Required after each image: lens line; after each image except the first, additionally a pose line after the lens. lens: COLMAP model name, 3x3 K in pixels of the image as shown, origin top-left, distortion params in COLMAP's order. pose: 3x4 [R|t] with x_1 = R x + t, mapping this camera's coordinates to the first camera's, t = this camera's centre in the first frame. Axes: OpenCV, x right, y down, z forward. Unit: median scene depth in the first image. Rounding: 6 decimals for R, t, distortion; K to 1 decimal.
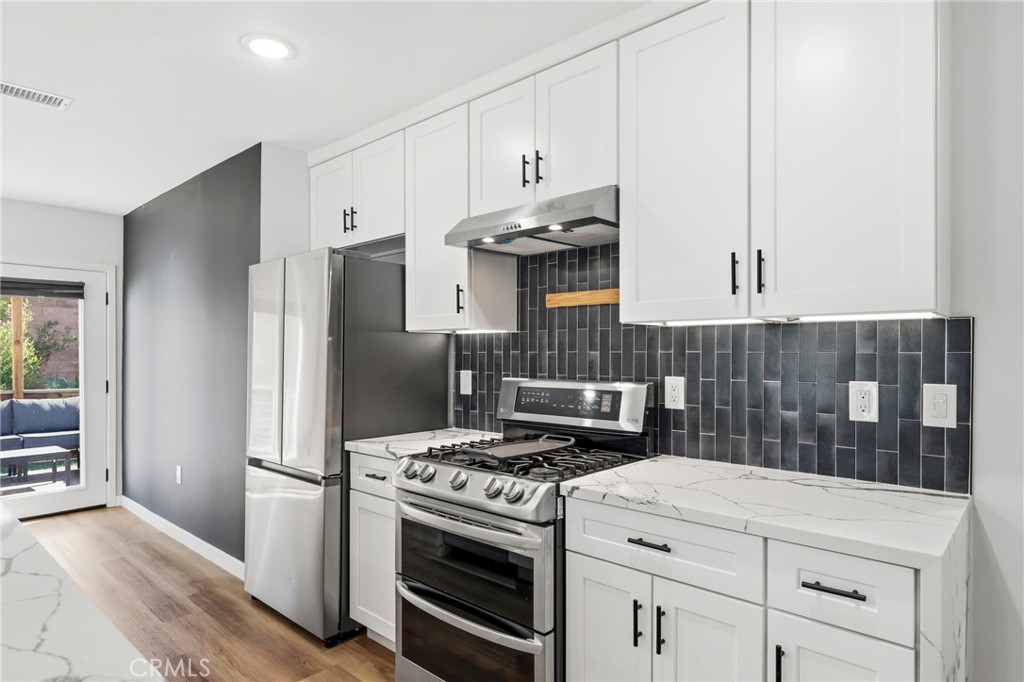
lens RADIAL K [[586.7, 0, 514.0], [0, 586.7, 350.9], [0, 0, 1]] dist [0.001763, 0.000314]
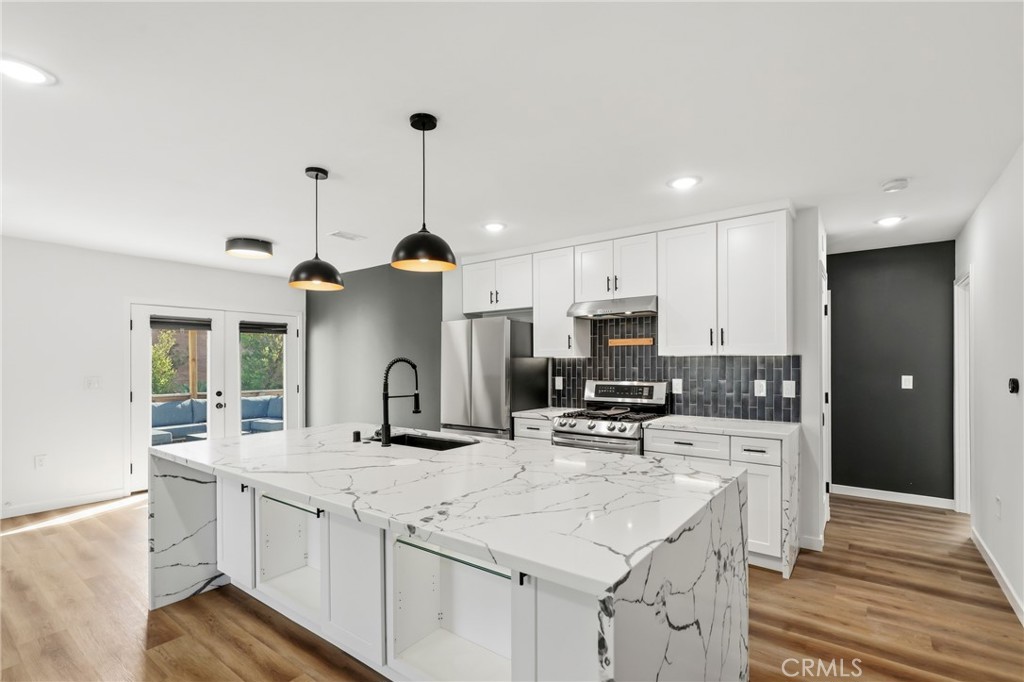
lens RADIAL K [[473.2, 0, 514.6], [0, 473.2, 360.5], [0, 0, 1]] dist [0.001567, 0.000166]
pose [[0.995673, -0.002463, 0.092895, -0.496715], [0.002719, 0.999993, -0.002636, -0.022460], [-0.092888, 0.002877, 0.995672, -0.712628]]
